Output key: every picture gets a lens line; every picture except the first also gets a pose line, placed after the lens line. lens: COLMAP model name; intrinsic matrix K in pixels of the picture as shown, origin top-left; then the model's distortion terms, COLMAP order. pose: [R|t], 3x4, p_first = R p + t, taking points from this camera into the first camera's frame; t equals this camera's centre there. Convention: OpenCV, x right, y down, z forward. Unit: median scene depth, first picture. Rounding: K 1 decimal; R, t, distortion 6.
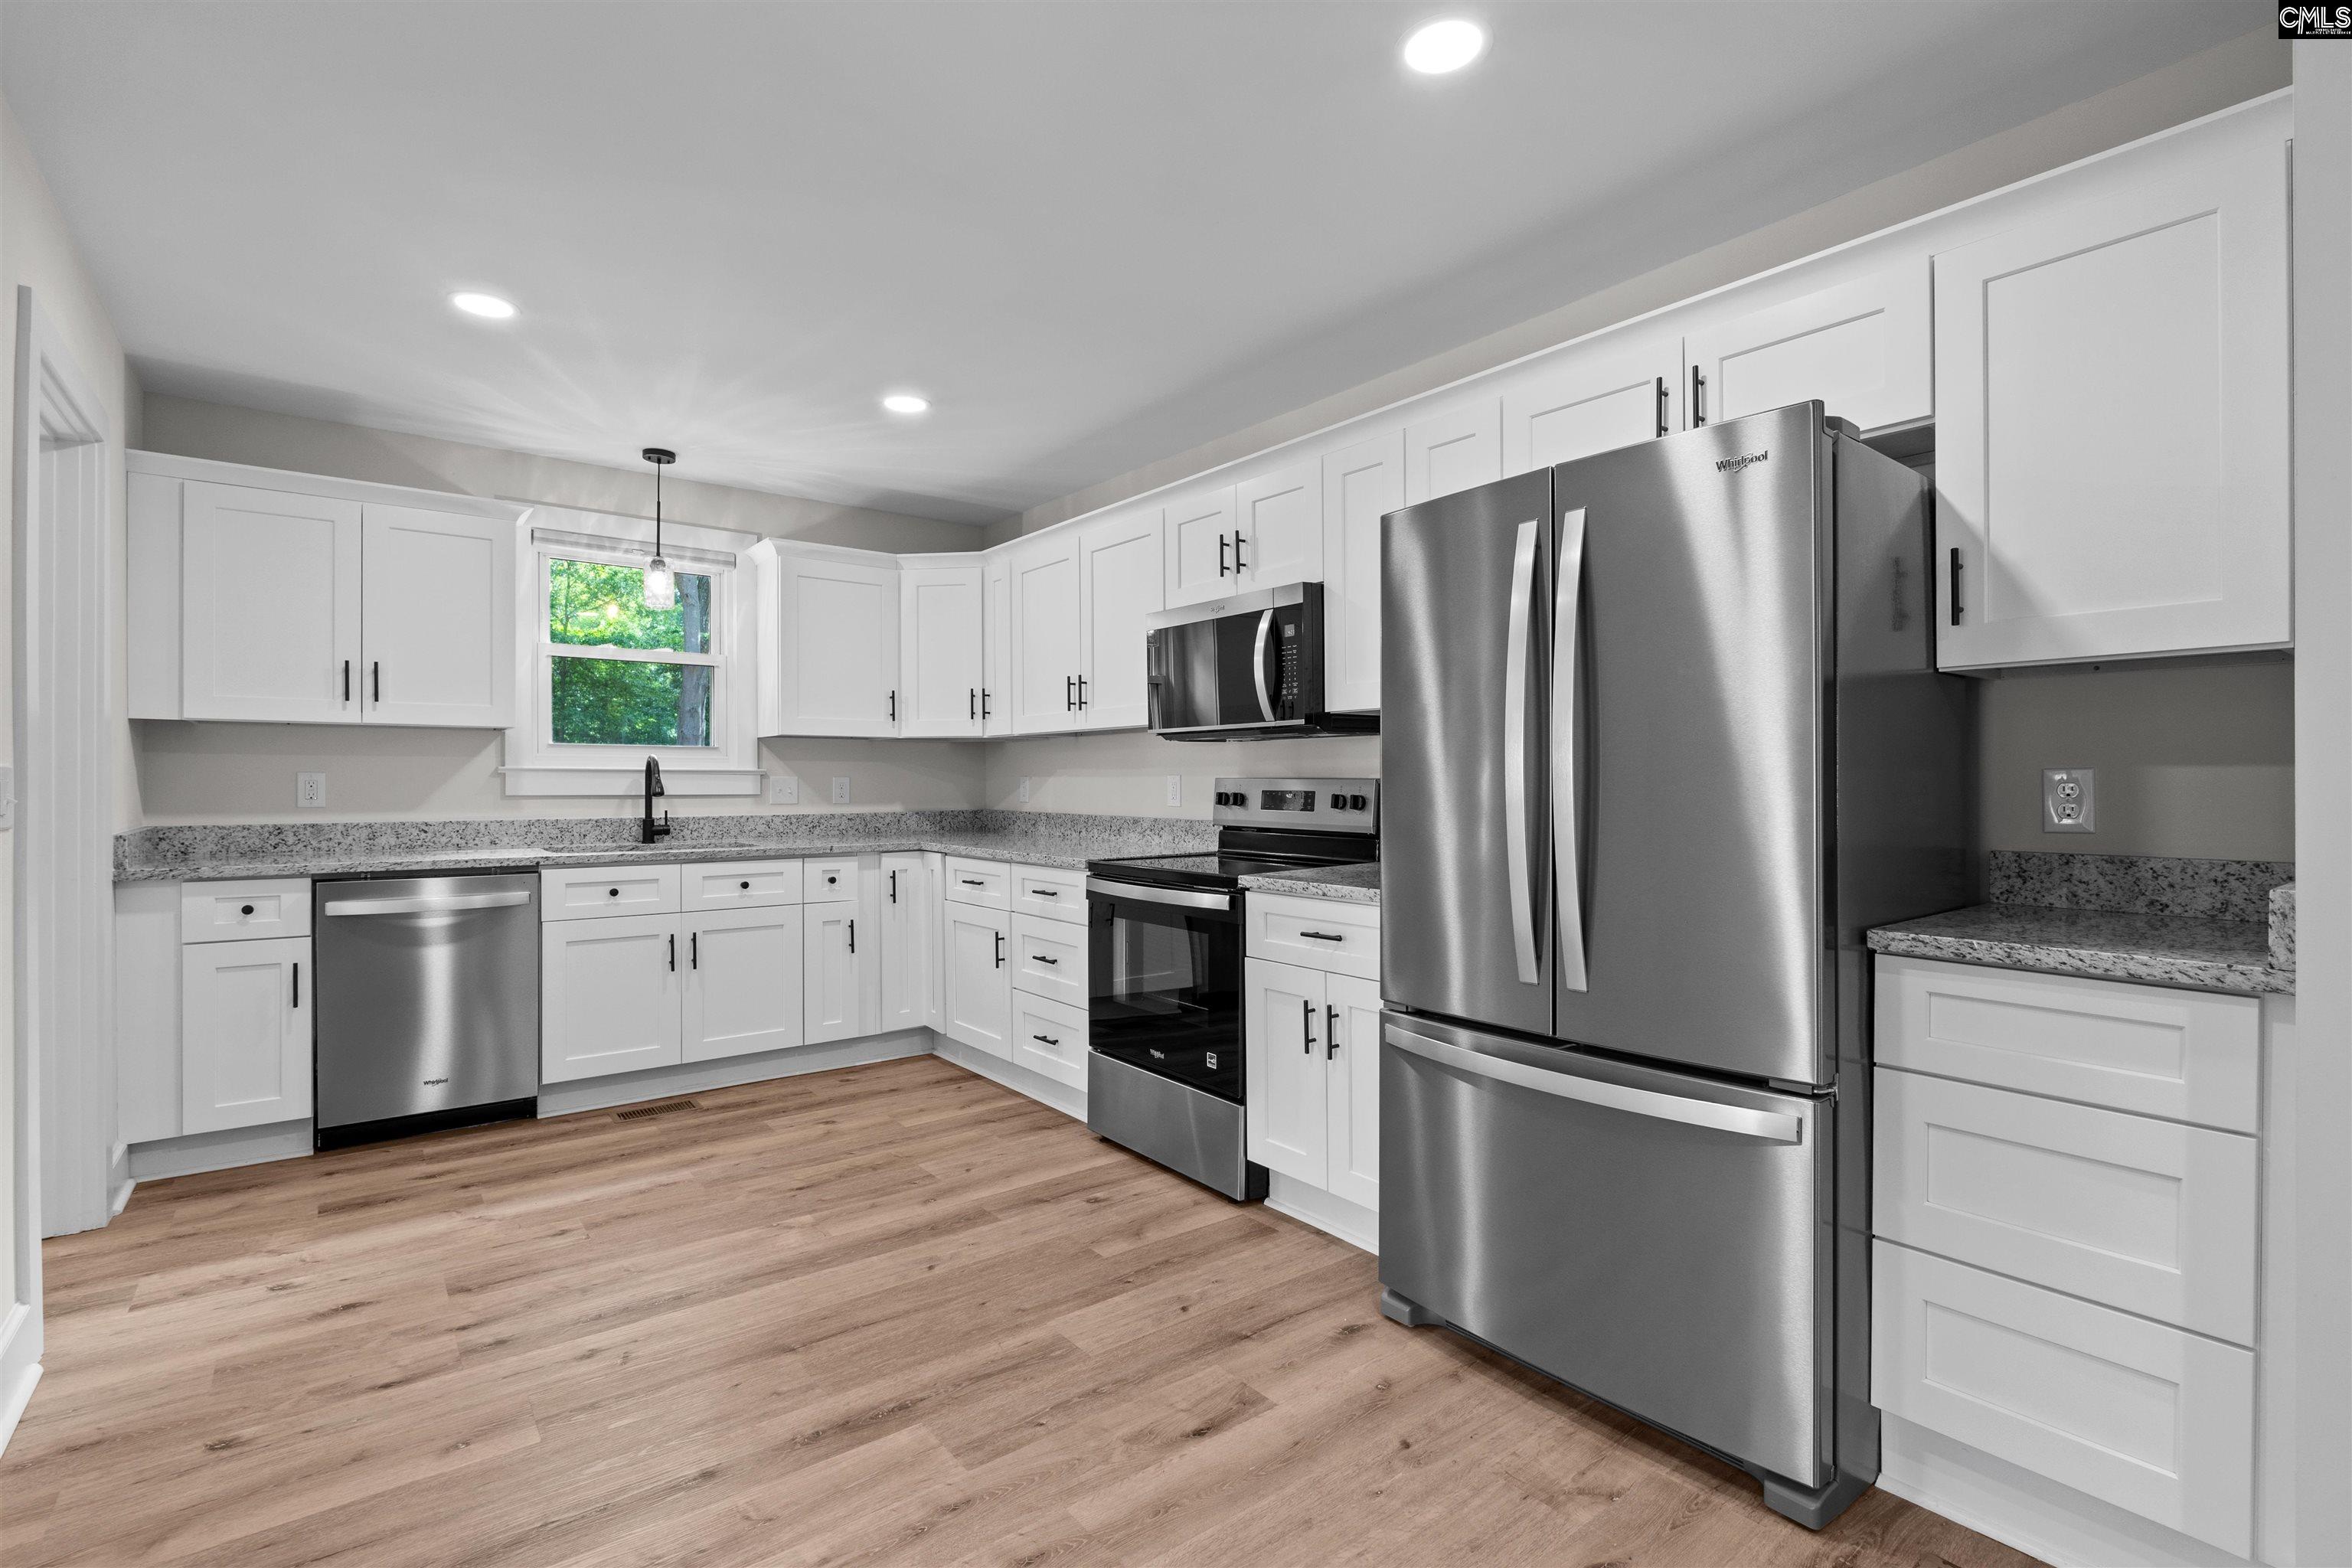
lens RADIAL K [[1079.0, 0, 1177.6], [0, 1079.0, 780.9], [0, 0, 1]] dist [-0.003976, 0.000979]
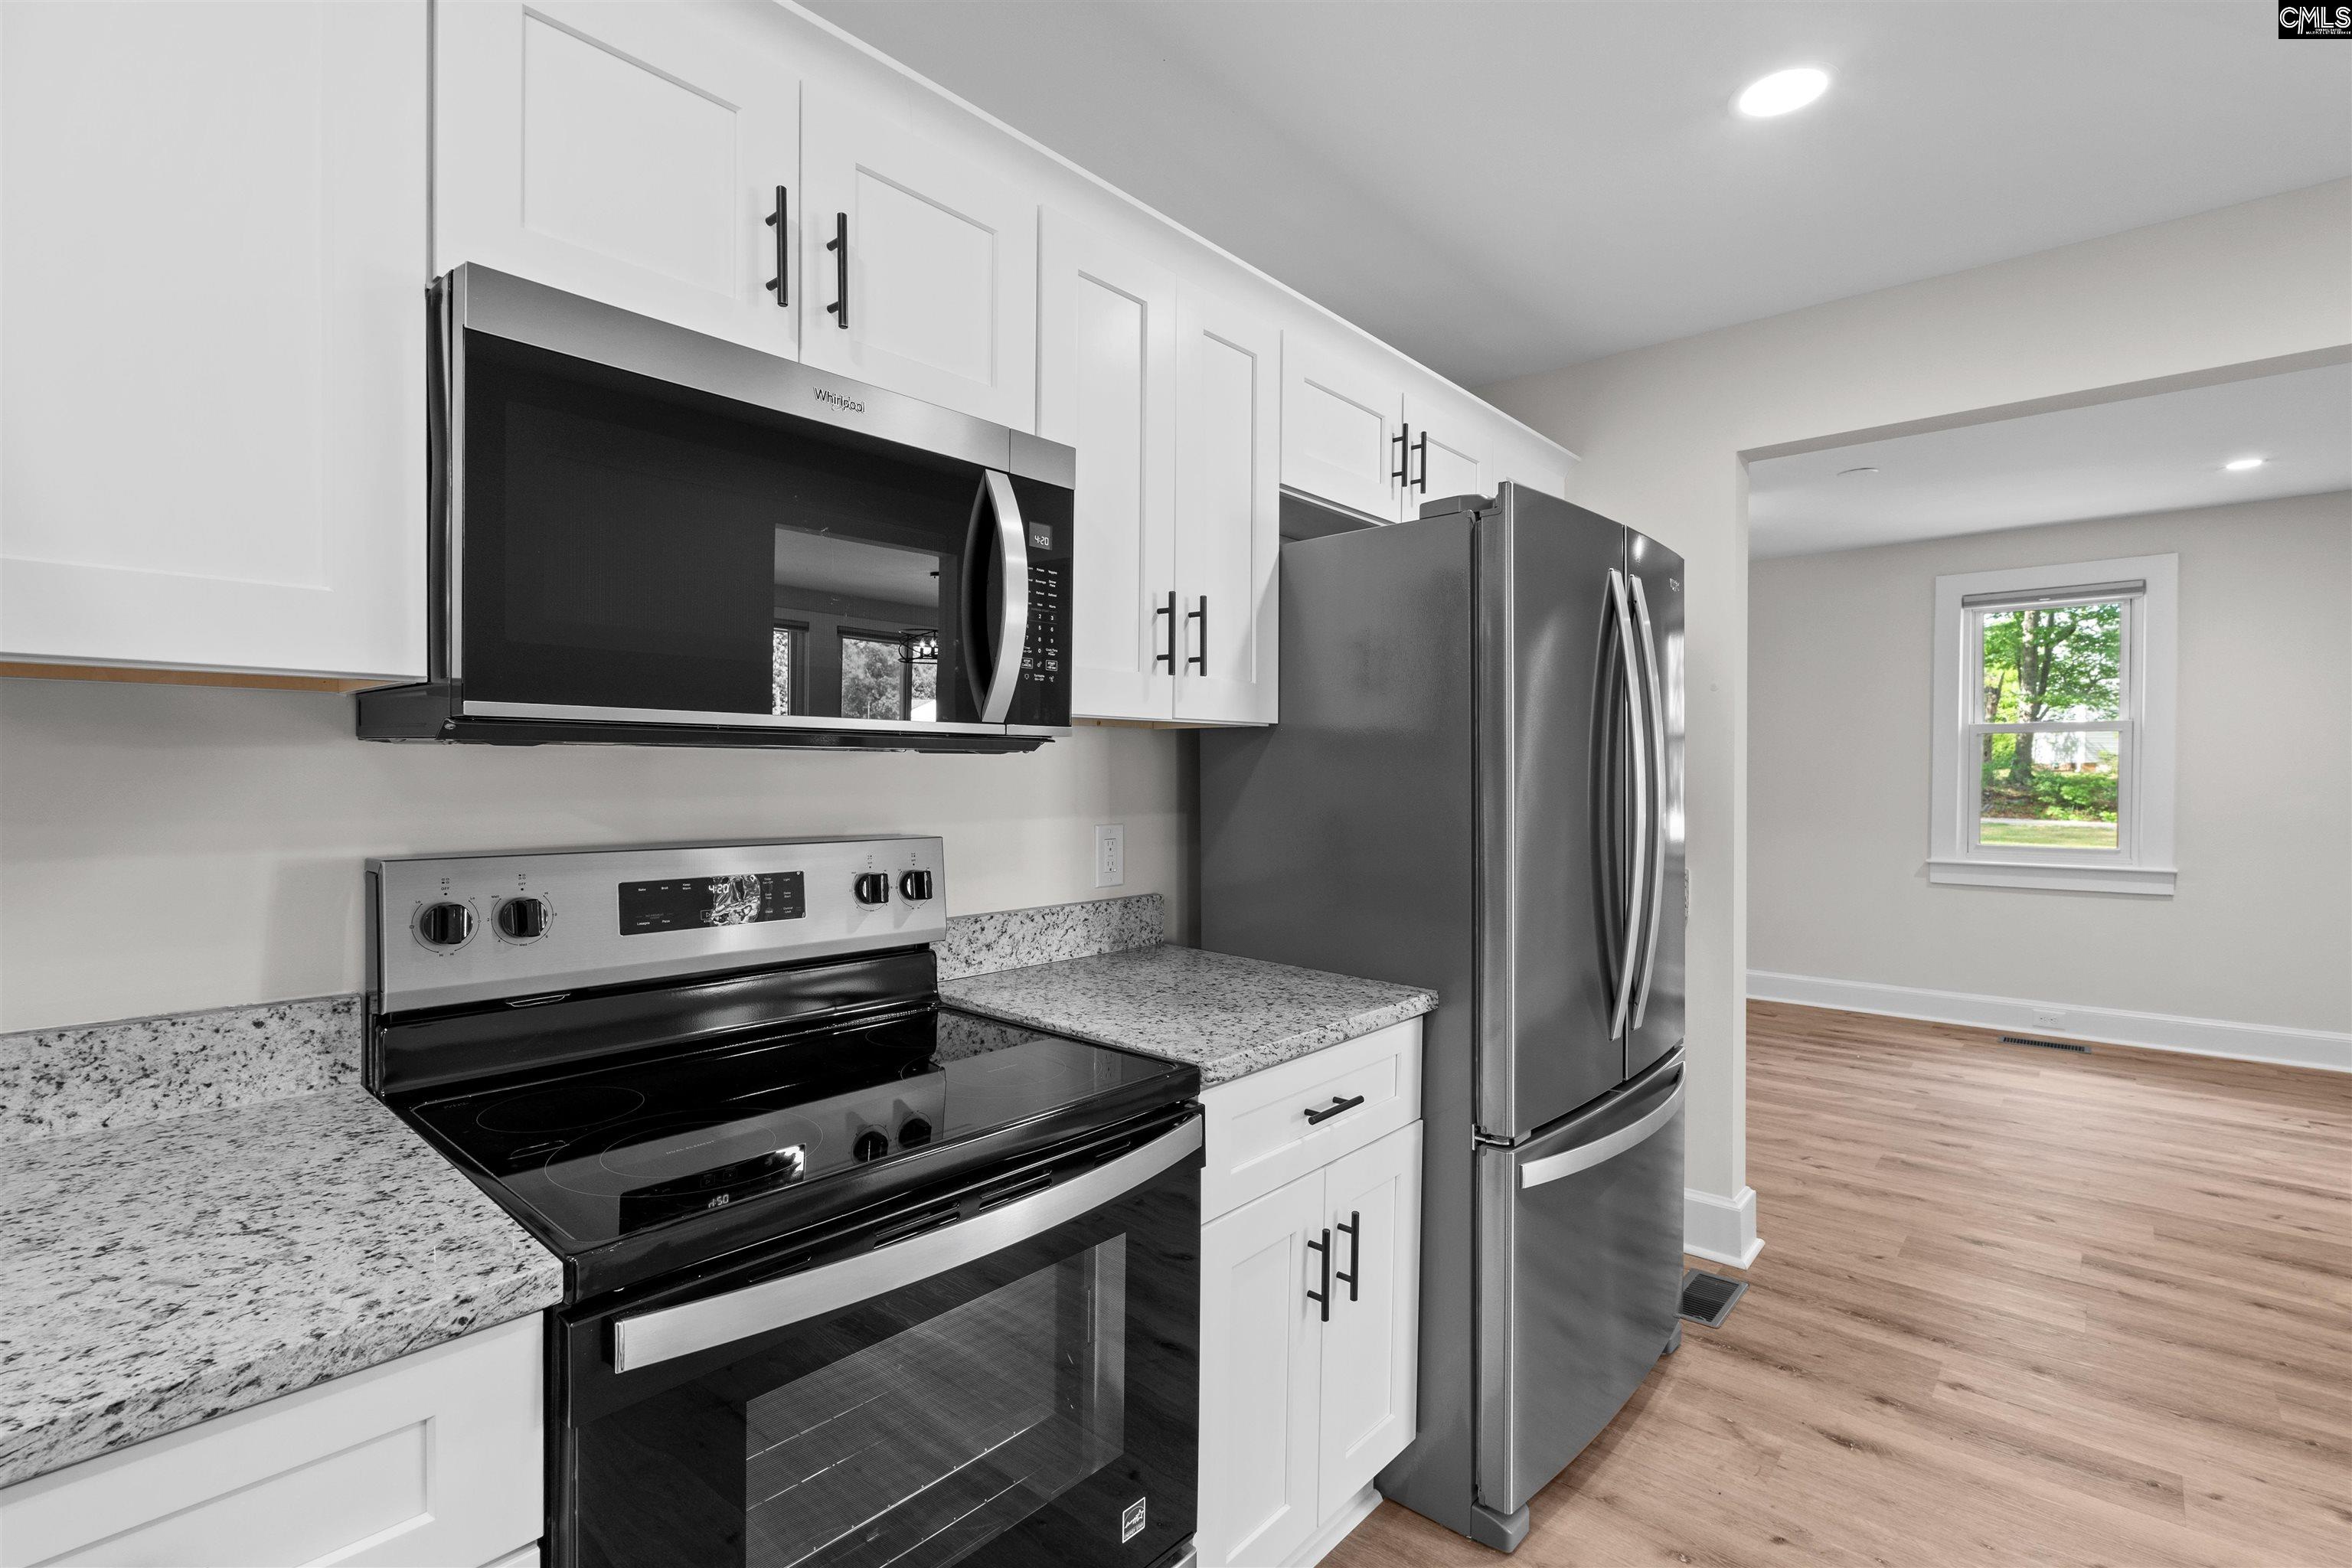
lens RADIAL K [[1079.0, 0, 1182.2], [0, 1079.0, 772.3], [0, 0, 1]] dist [-0.003976, 0.000979]
pose [[-0.182037, -0.004966, 0.983279, -0.351054], [-0.001544, 0.999987, 0.004765, -0.034975], [-0.983291, -0.000651, -0.182042, 0.958236]]
